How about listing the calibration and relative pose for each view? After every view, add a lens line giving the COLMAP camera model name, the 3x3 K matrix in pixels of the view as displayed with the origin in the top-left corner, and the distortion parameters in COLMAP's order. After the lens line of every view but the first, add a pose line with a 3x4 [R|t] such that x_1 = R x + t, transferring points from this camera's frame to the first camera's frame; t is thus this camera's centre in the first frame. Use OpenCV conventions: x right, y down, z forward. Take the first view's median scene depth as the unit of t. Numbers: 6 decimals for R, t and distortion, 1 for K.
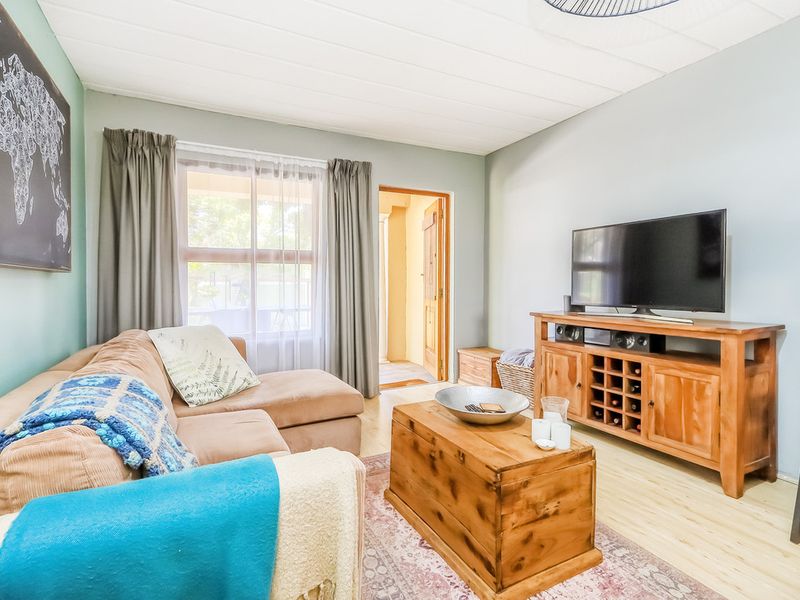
lens RADIAL K [[410.3, 0, 401.4], [0, 410.3, 285.7], [0, 0, 1]] dist [0.026181, 0.000143]
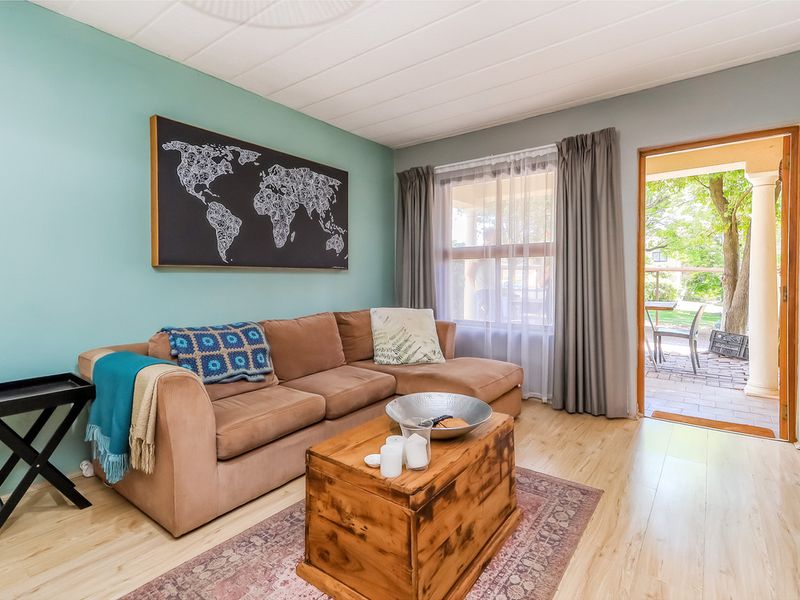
lens RADIAL K [[410.3, 0, 401.4], [0, 410.3, 285.7], [0, 0, 1]] dist [0.026181, 0.000143]
pose [[0.440559, 0.022579, -0.897440, 0.568071], [-0.008509, 0.999744, 0.020975, -0.004170], [0.897683, -0.001605, 0.440638, 0.326387]]
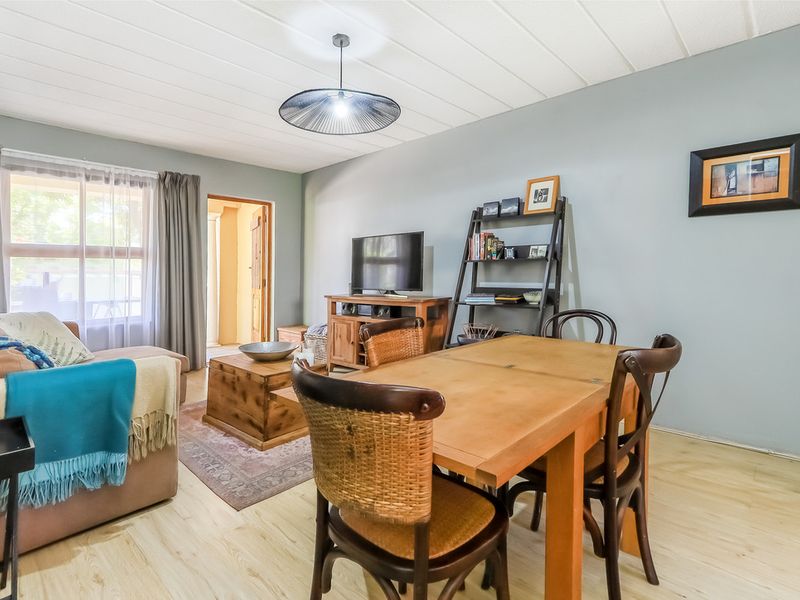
lens RADIAL K [[414.2, 0, 401.5], [0, 414.2, 267.8], [0, 0, 1]] dist [0.023431, -0.000912]
pose [[0.937725, 0.001082, 0.347378, 0.068302], [0.006719, 0.999752, -0.021251, 0.002434], [-0.347315, 0.022261, 0.937484, -0.421980]]
